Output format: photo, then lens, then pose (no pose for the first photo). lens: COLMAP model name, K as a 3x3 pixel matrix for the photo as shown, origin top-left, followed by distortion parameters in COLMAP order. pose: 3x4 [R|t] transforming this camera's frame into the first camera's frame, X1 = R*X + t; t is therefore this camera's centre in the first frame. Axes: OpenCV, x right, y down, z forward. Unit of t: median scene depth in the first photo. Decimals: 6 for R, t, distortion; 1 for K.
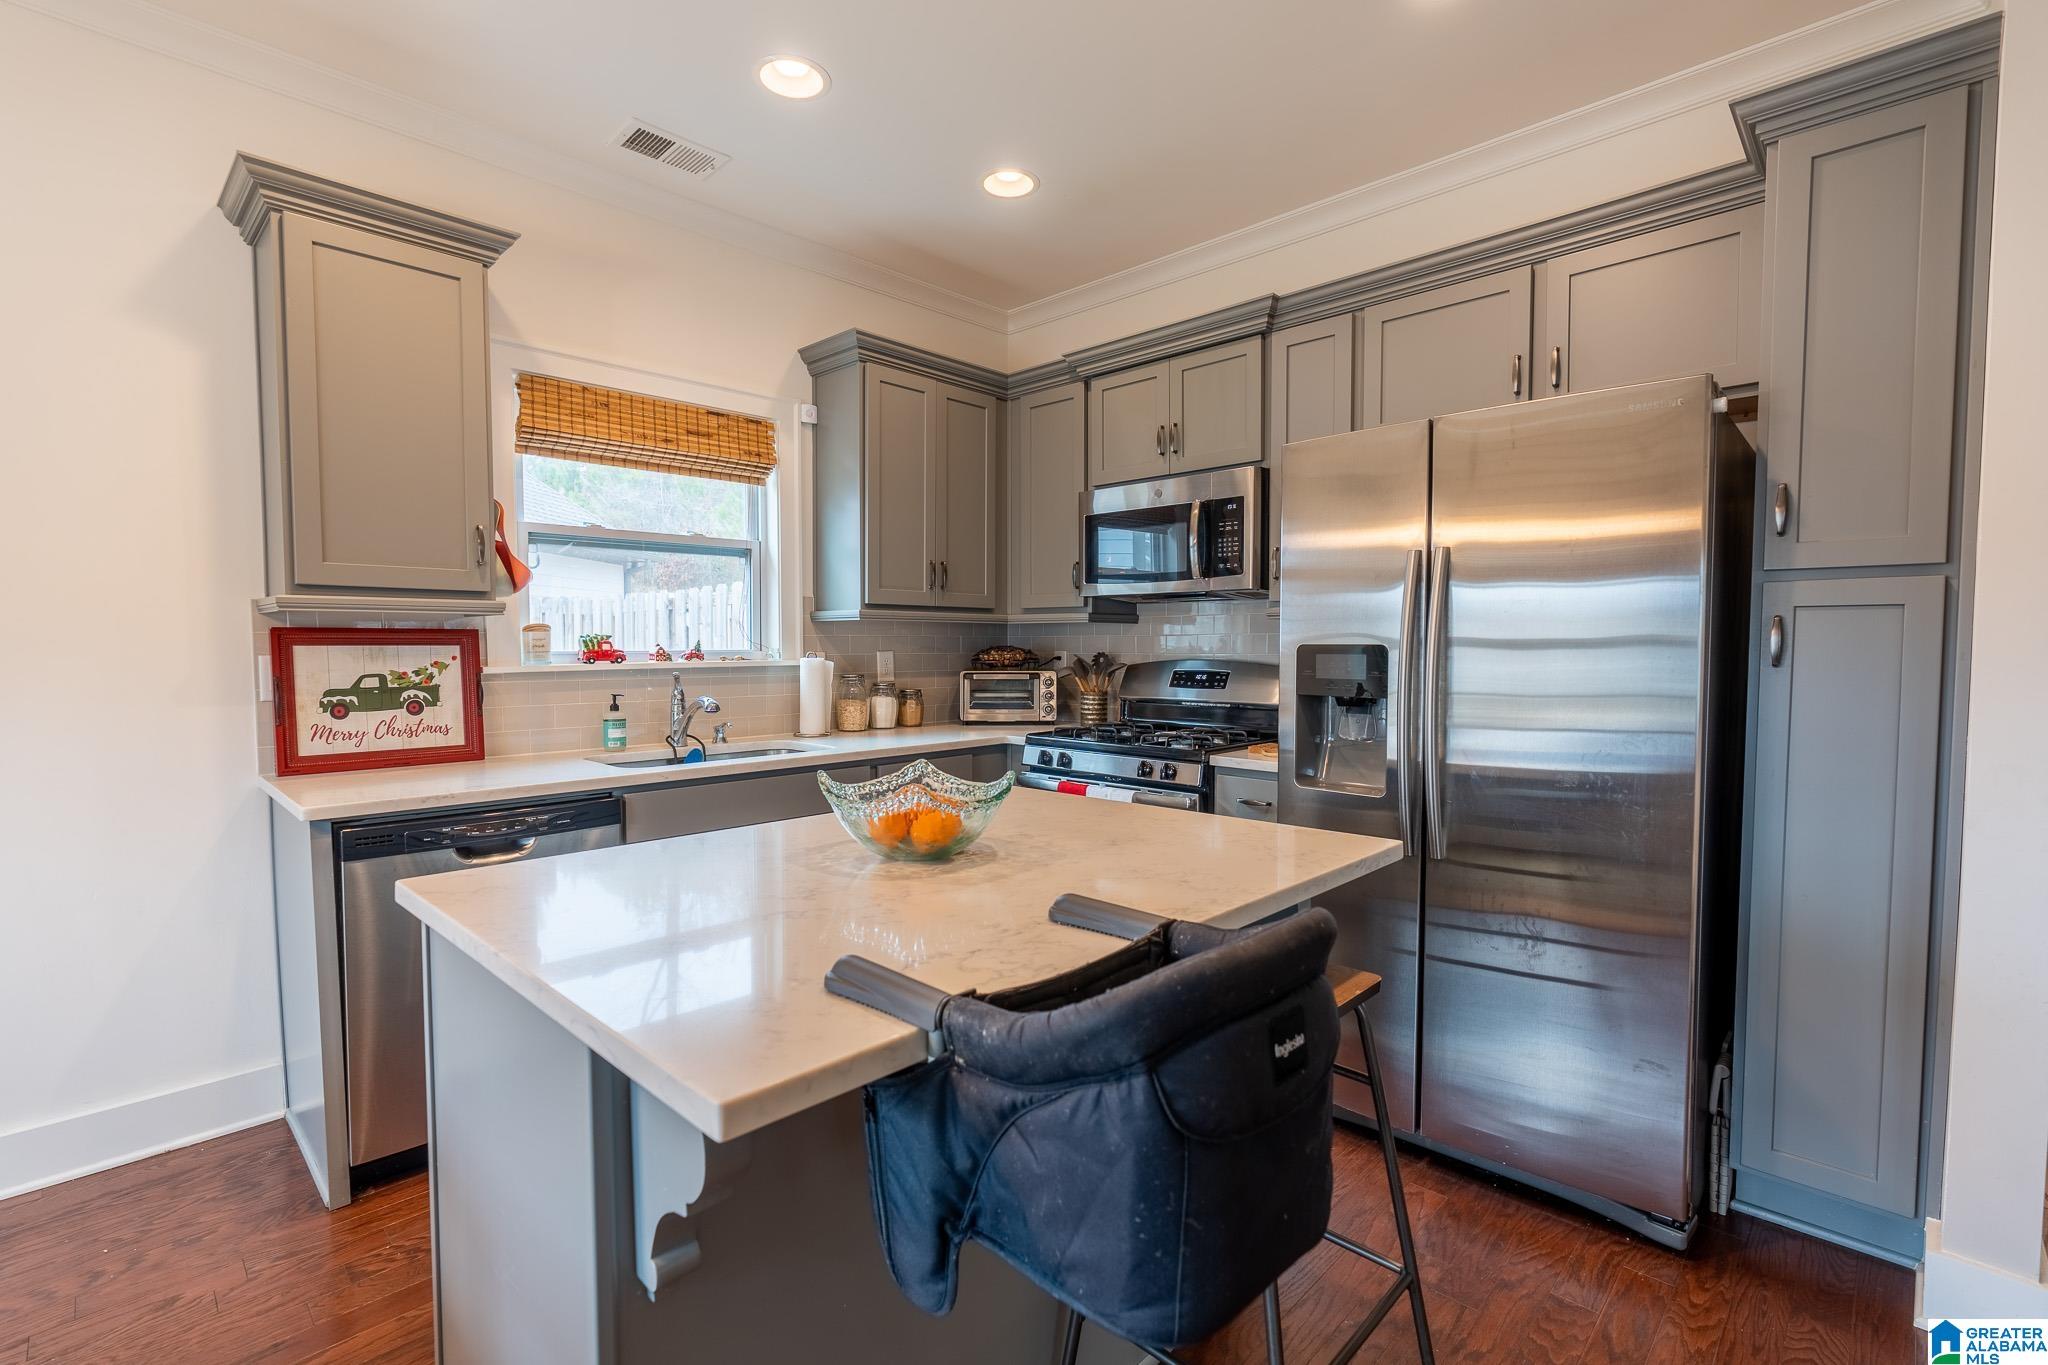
lens RADIAL K [[918.6, 0, 1018.0], [0, 918.6, 685.5], [0, 0, 1]] dist [-0.002581, 0.000449]
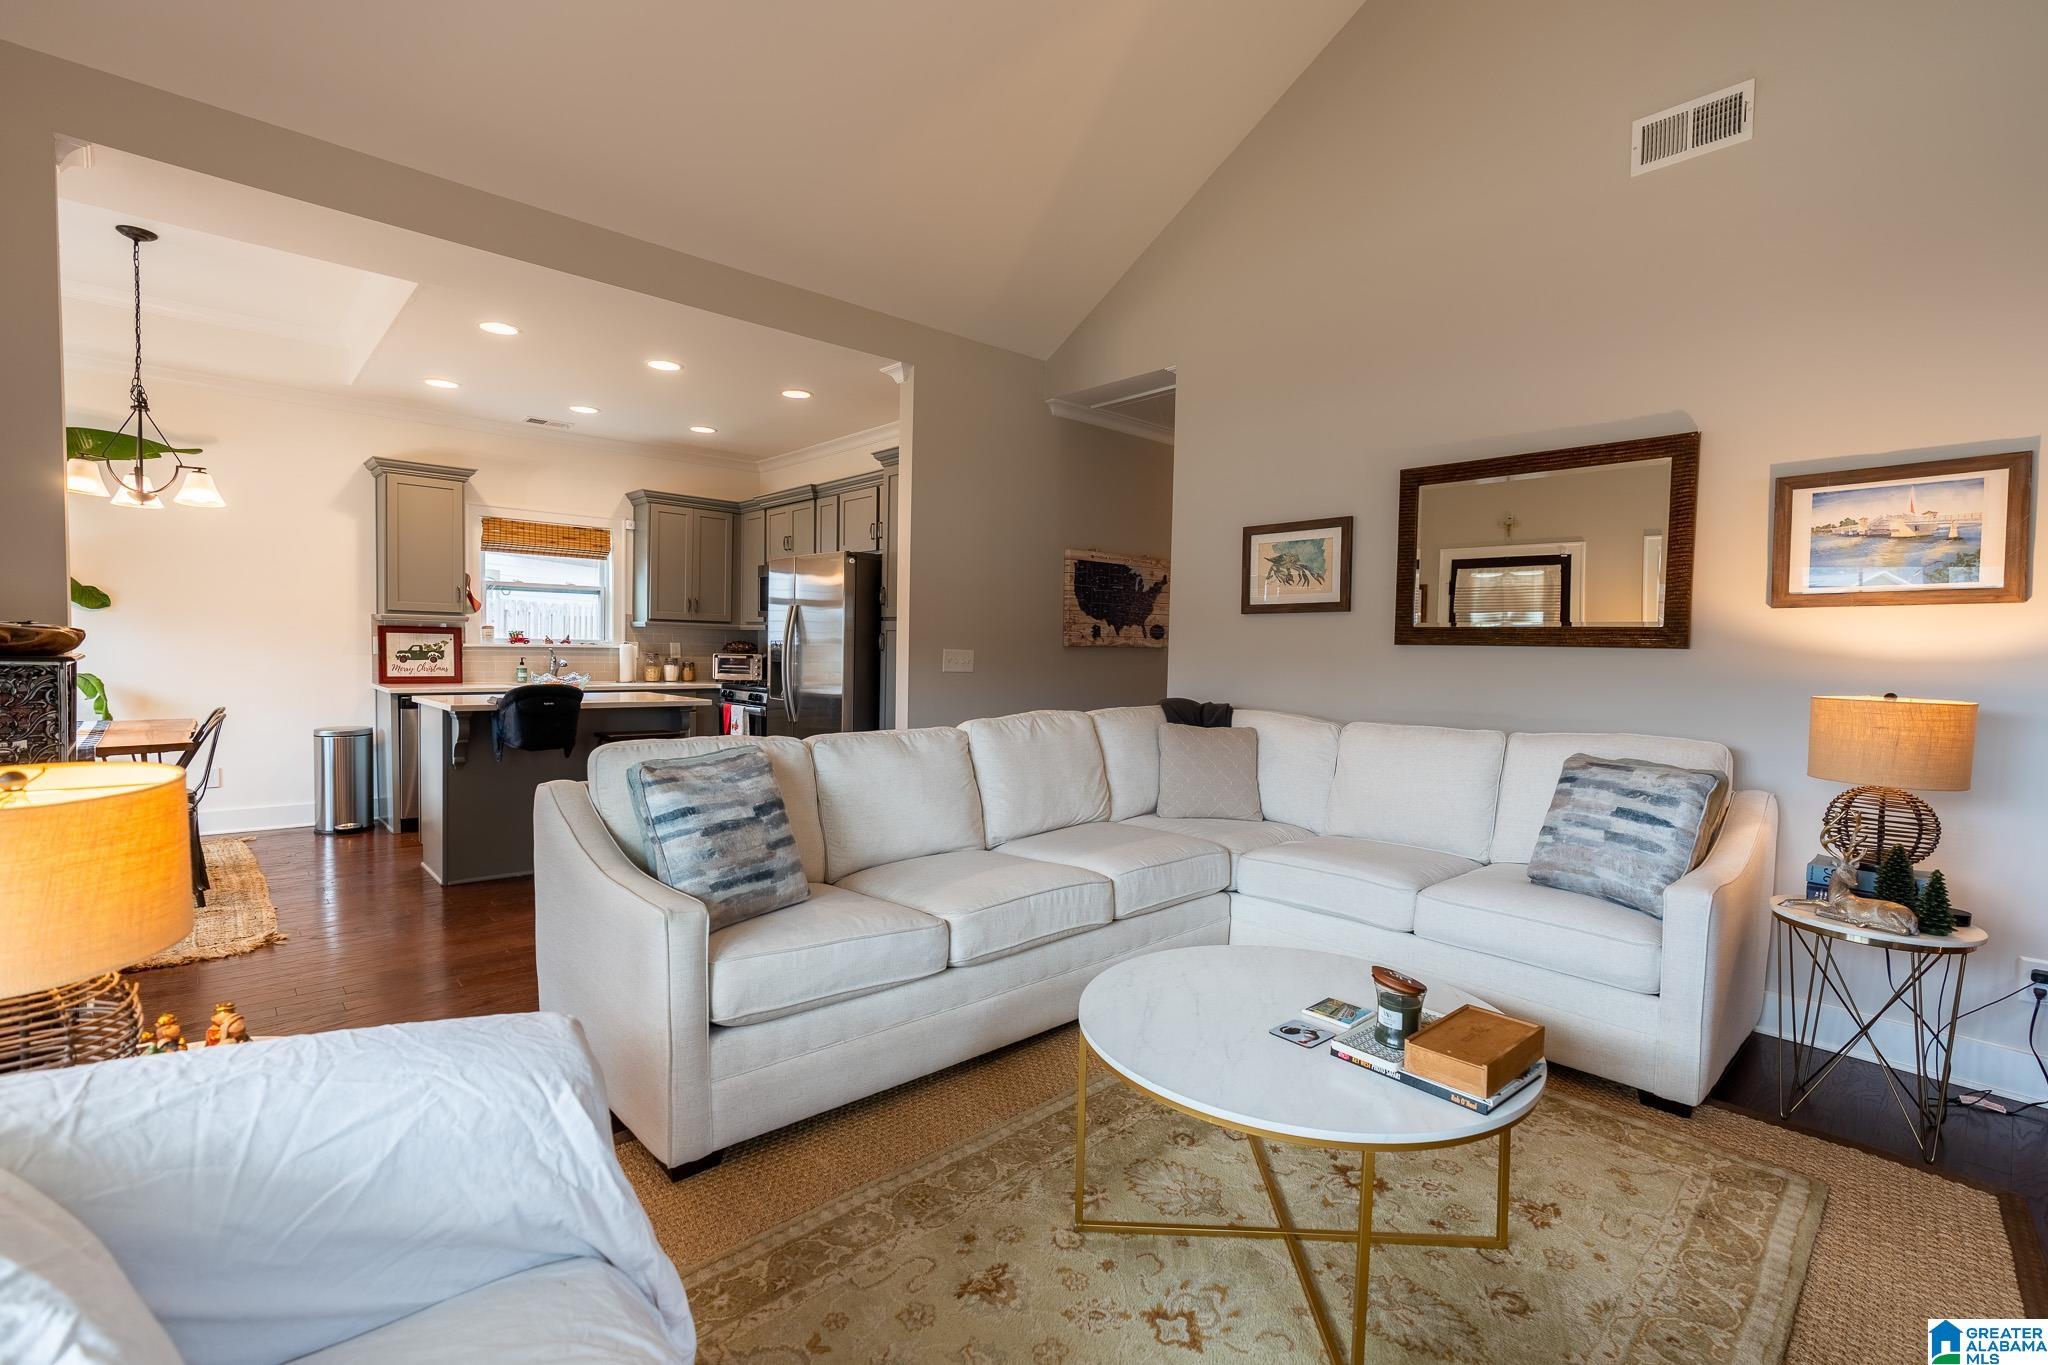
lens RADIAL K [[918.6, 0, 1018.0], [0, 918.6, 685.5], [0, 0, 1]] dist [-0.002581, 0.000449]
pose [[0.997499, 0.024832, -0.066174, 0.914360], [-0.025122, 0.999678, -0.003563, 0.054998], [0.066064, 0.005216, 0.997802, -1.151759]]
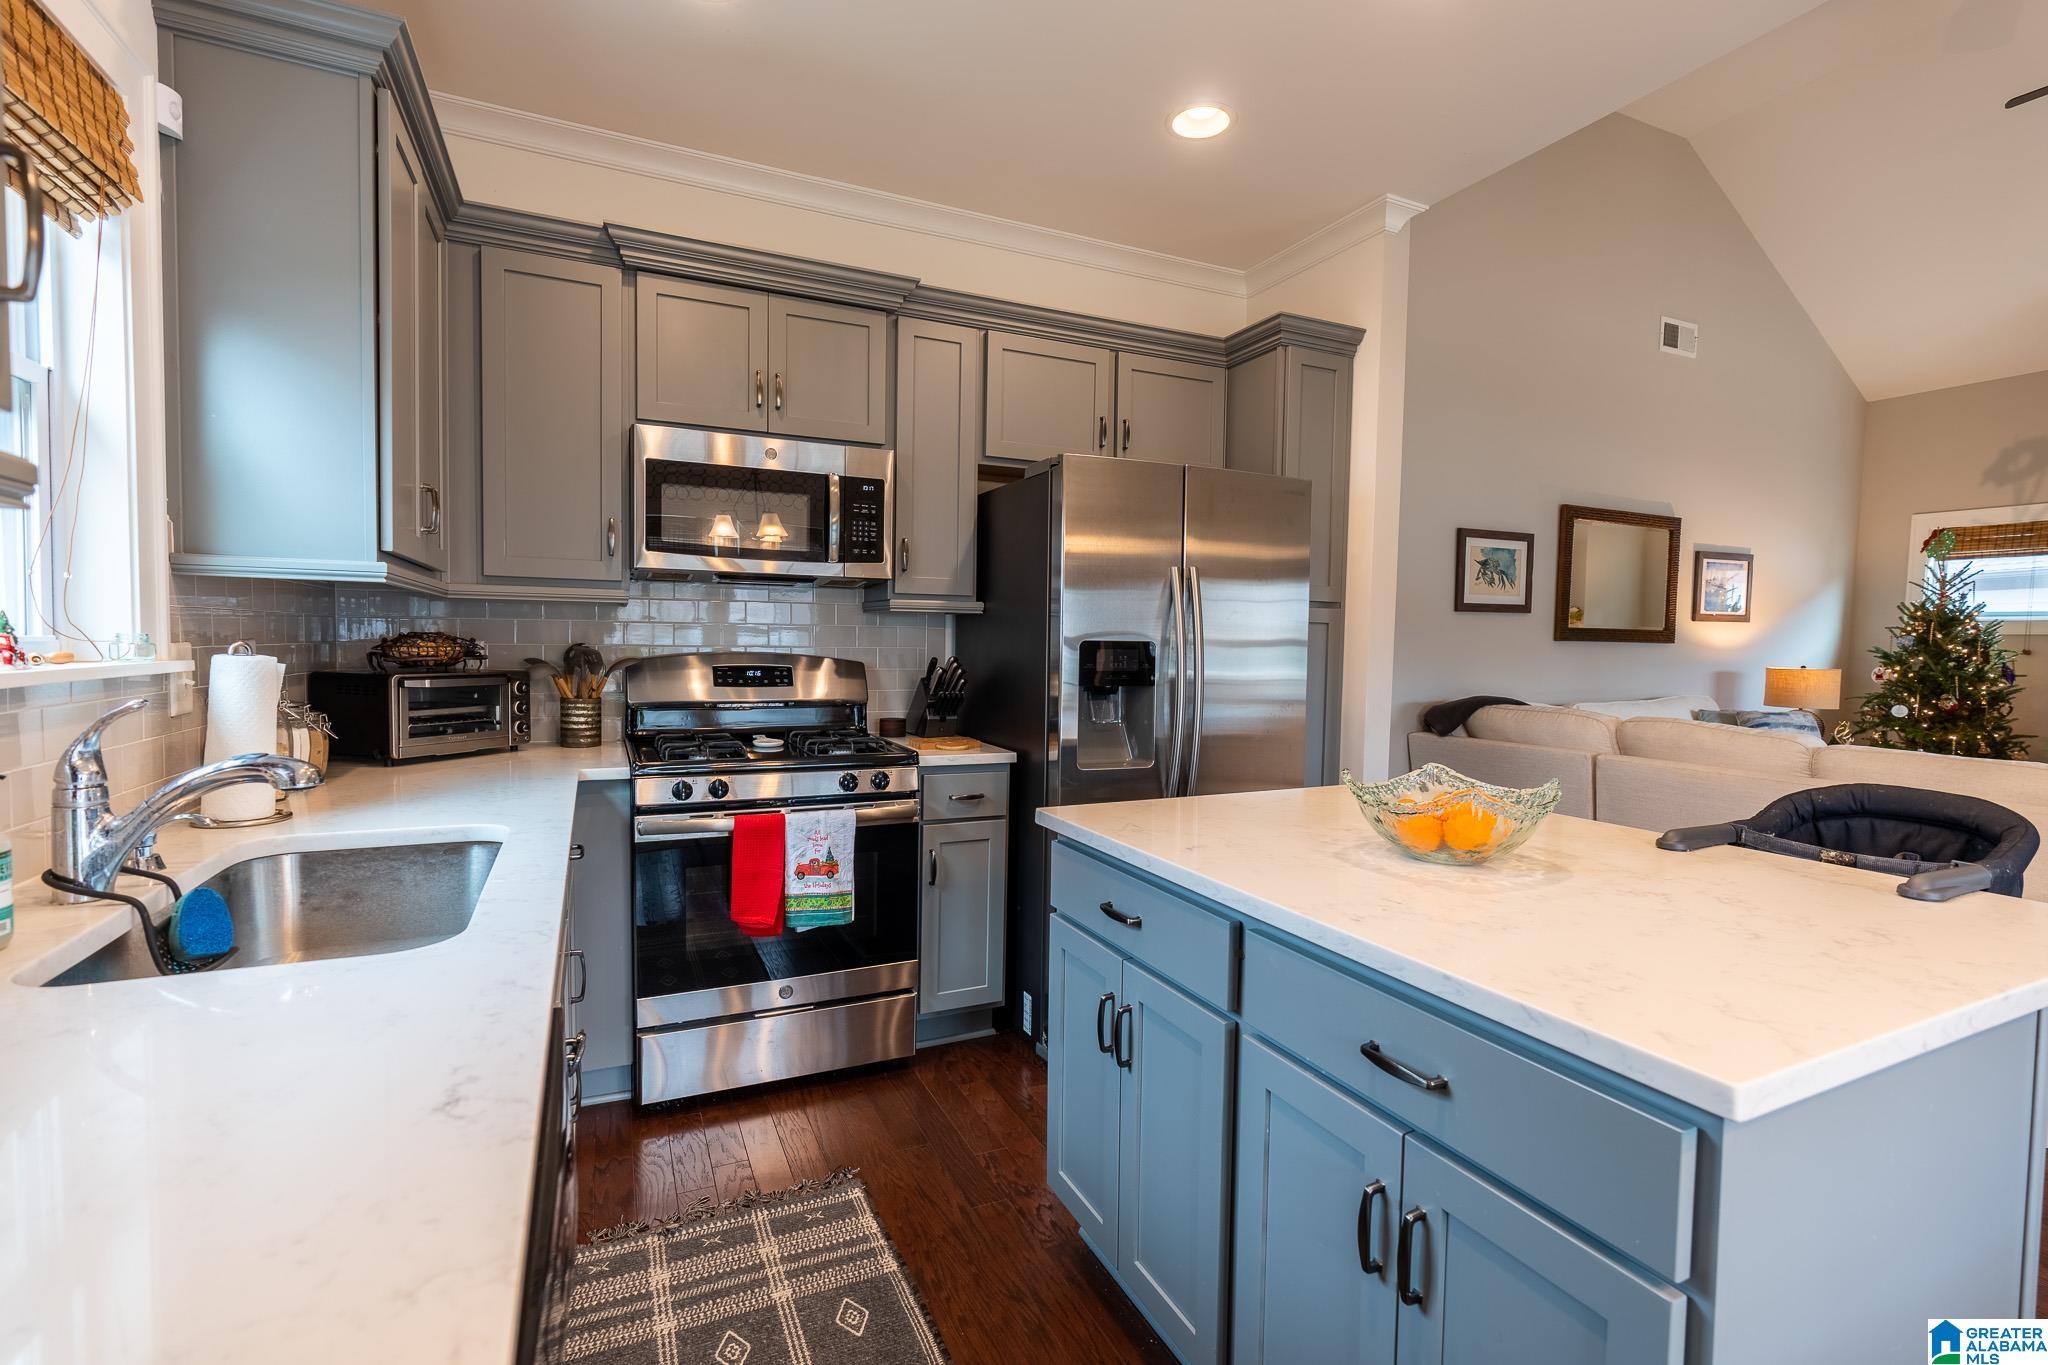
lens RADIAL K [[918.6, 0, 1018.0], [0, 918.6, 685.5], [0, 0, 1]] dist [-0.002581, 0.000449]
pose [[0.366803, -0.039980, 0.929439, -0.595477], [0.026717, 0.999117, 0.032433, -0.022658], [-0.929915, 0.012936, 0.367547, 0.535371]]
